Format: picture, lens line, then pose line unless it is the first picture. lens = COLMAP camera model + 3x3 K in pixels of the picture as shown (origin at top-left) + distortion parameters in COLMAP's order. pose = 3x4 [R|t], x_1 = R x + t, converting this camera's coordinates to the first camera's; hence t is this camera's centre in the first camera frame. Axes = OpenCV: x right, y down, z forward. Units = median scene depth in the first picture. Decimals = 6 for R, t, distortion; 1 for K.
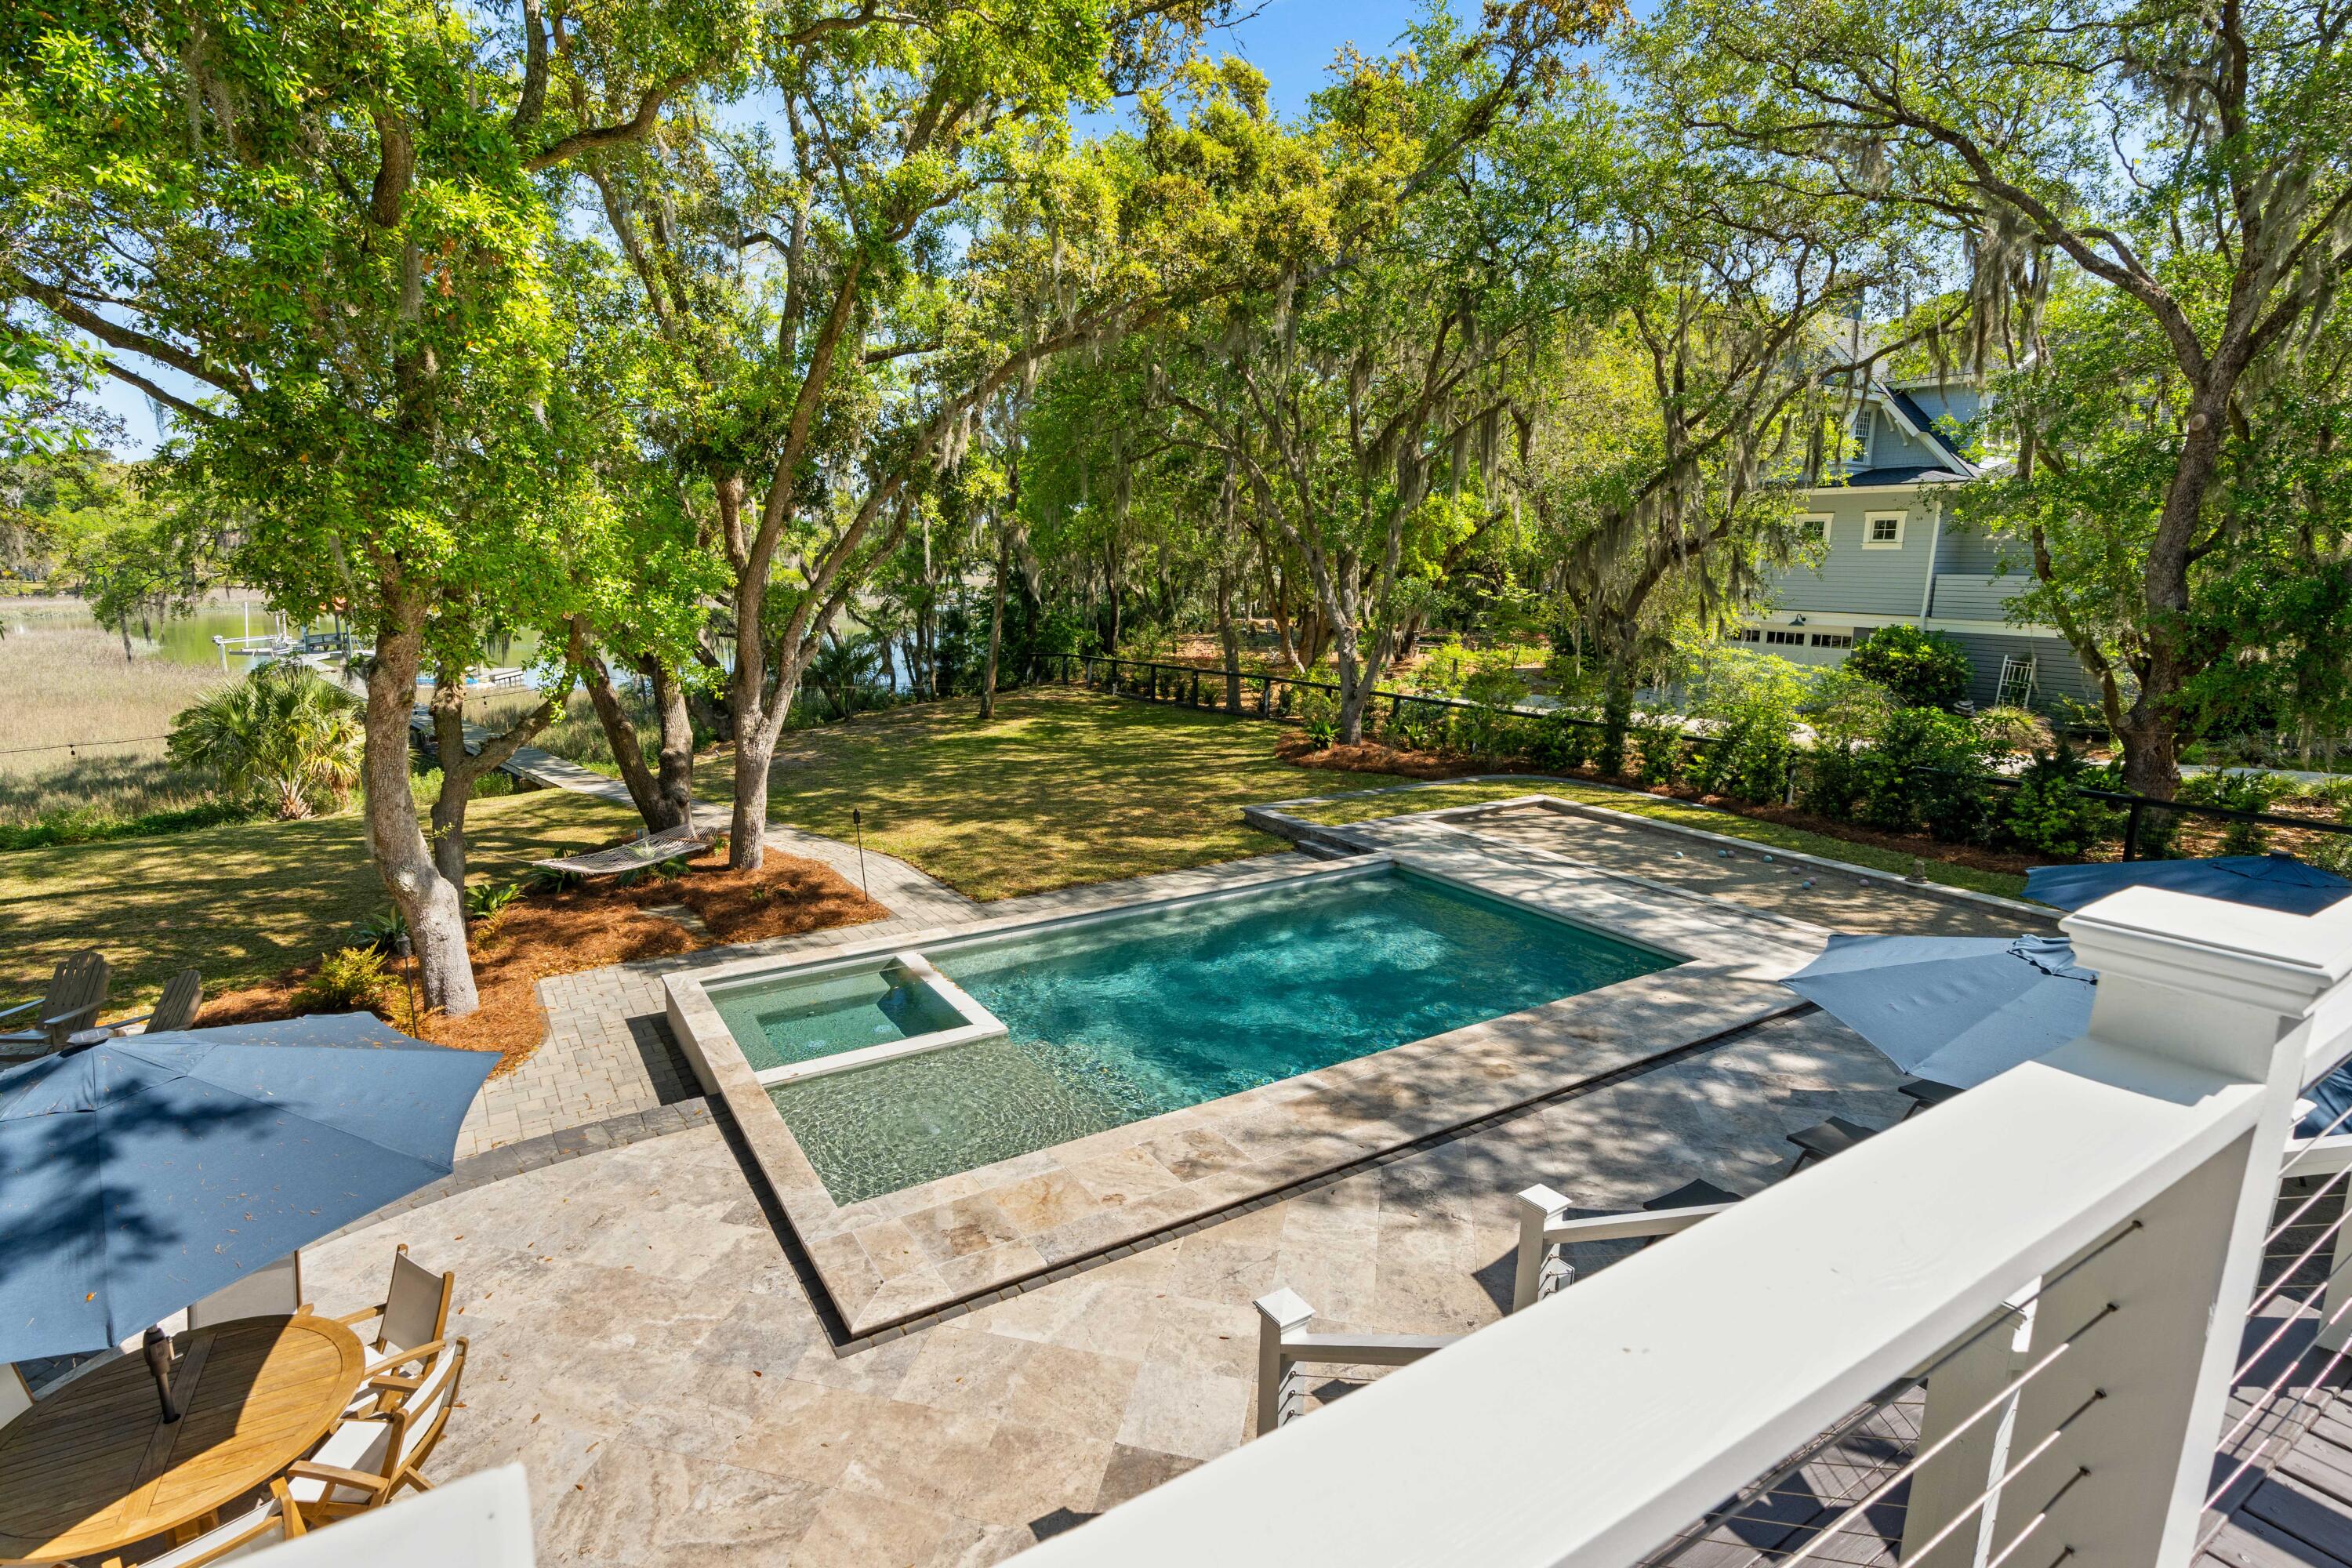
lens RADIAL K [[1031.7, 0, 1203.8], [0, 1031.7, 708.1], [0, 0, 1]] dist [-0.012887, 0.000103]
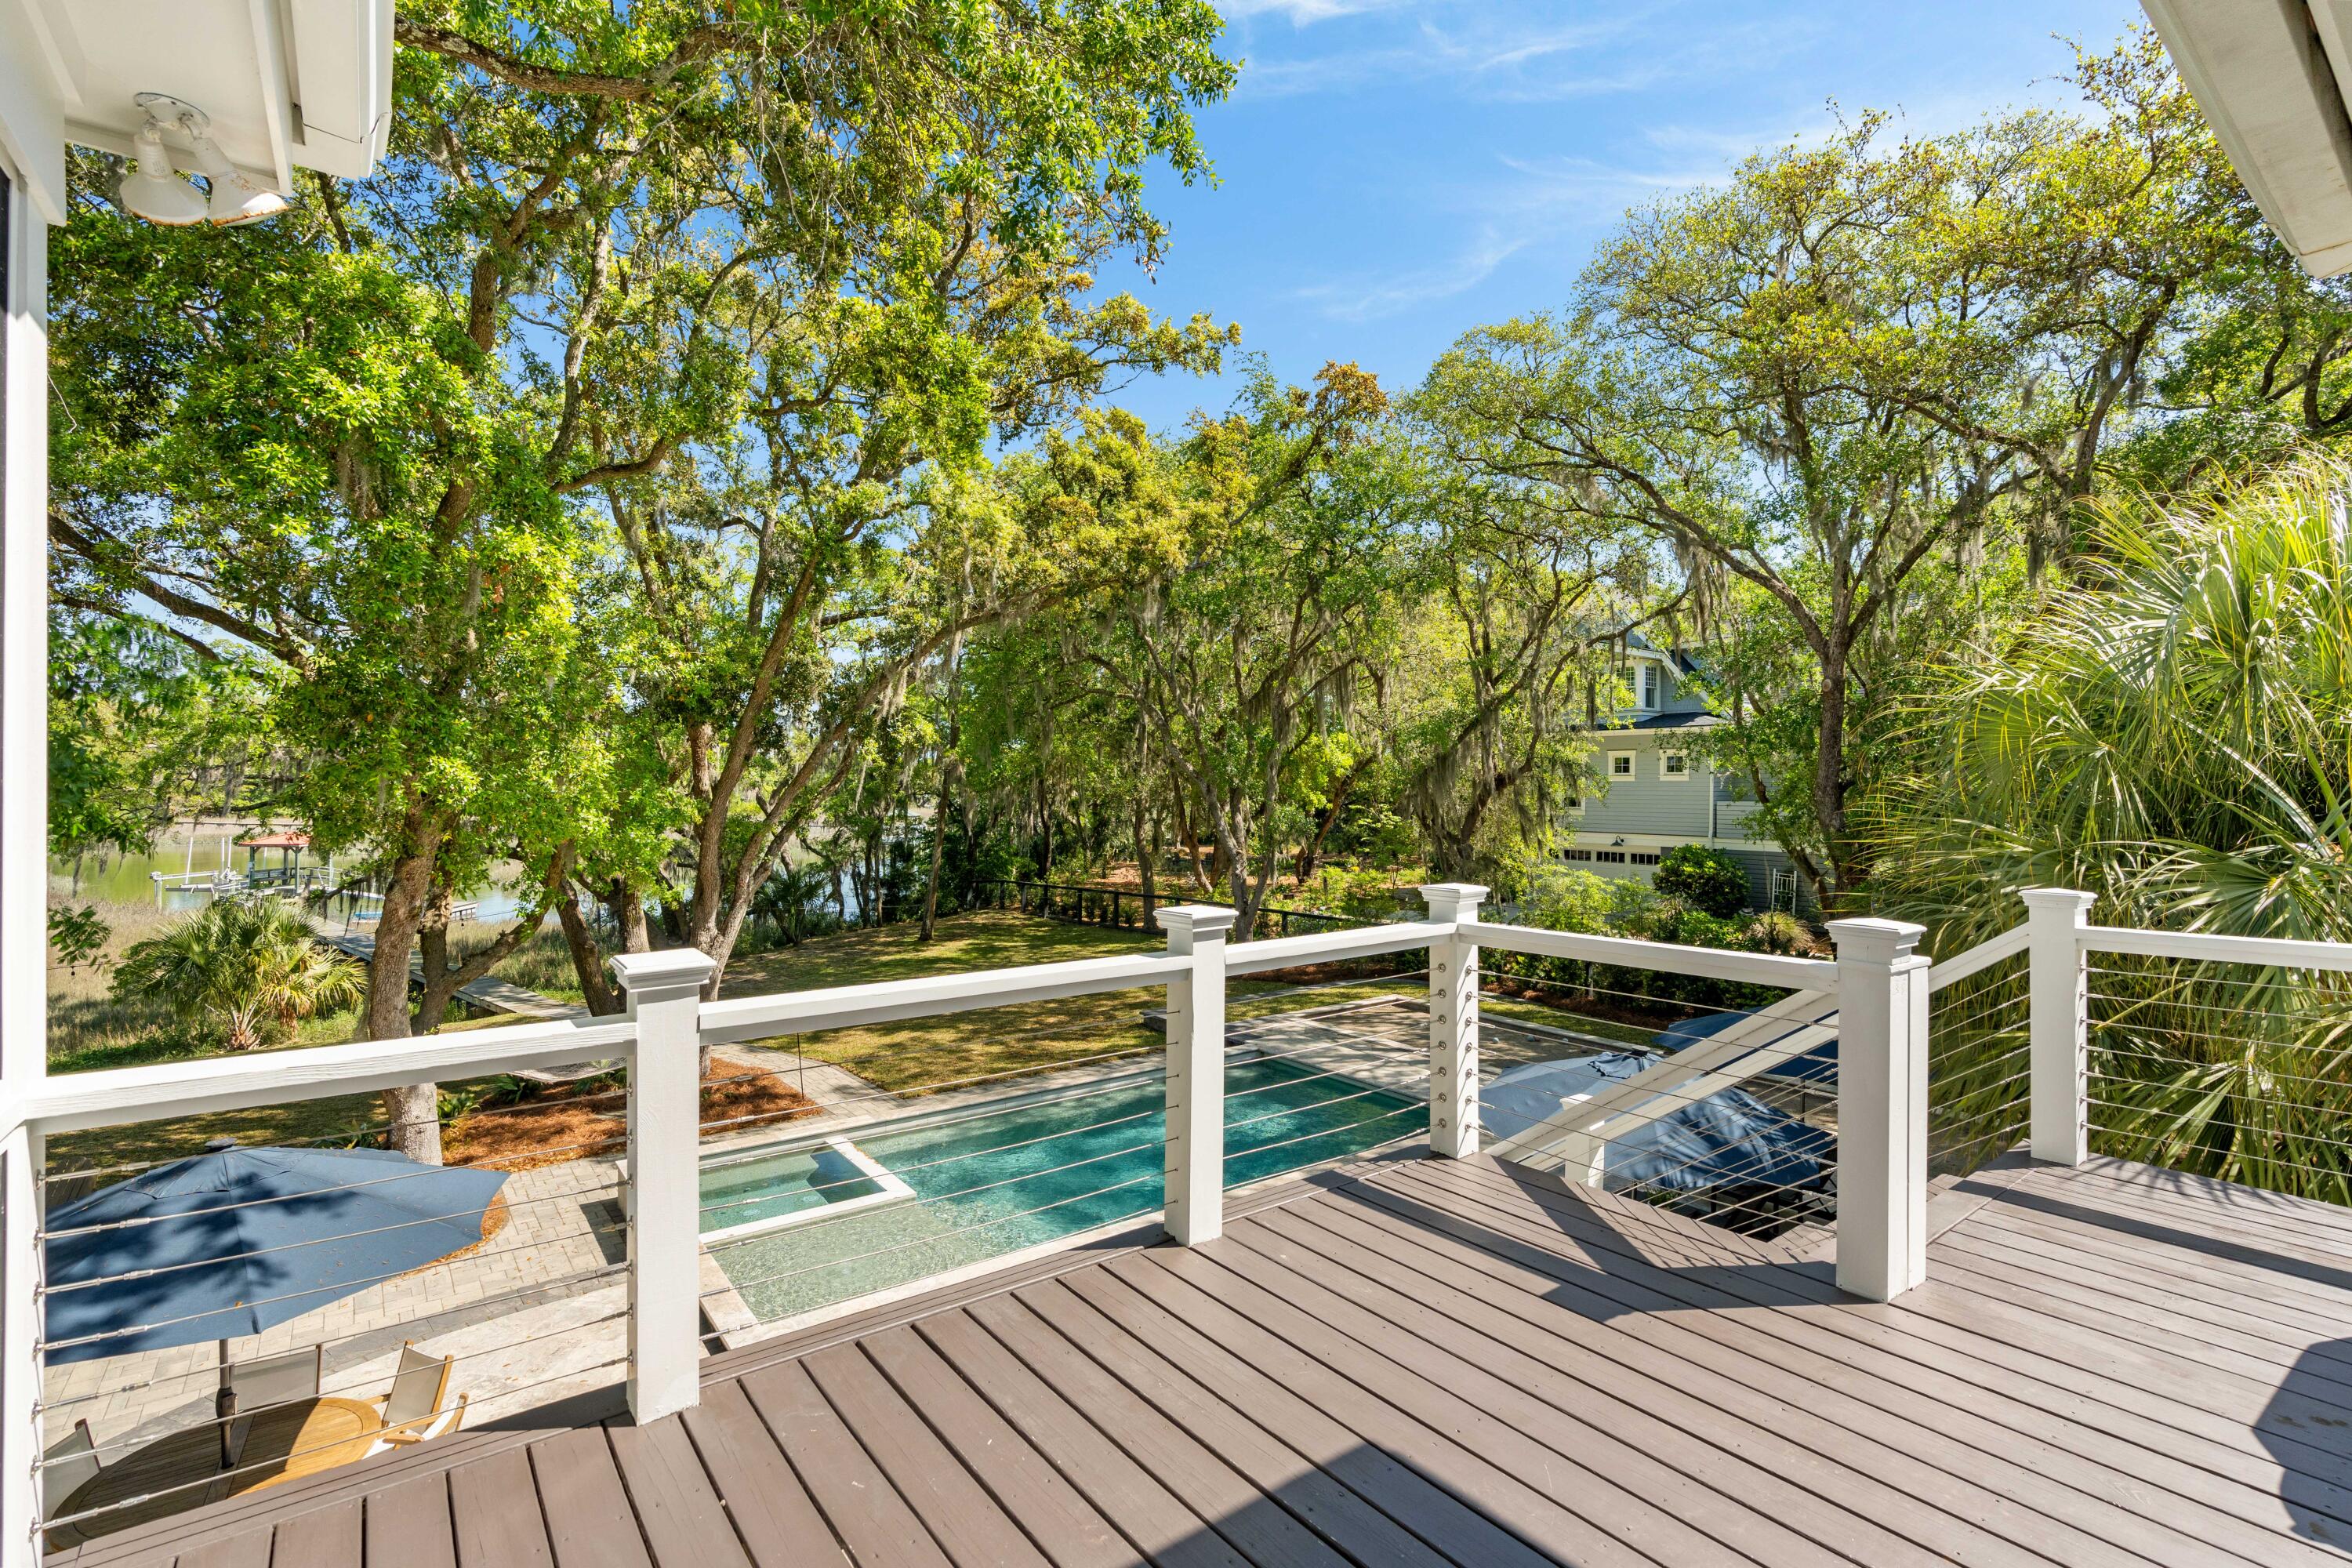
lens RADIAL K [[1077.5, 0, 1181.5], [0, 1077.5, 785.1], [0, 0, 1]] dist [-0.010012, 0.000591]
pose [[0.999973, -0.005855, 0.004395, 0.079684], [0.006437, 0.989116, -0.146994, 0.026092], [-0.003486, 0.147018, 0.989128, -0.201764]]
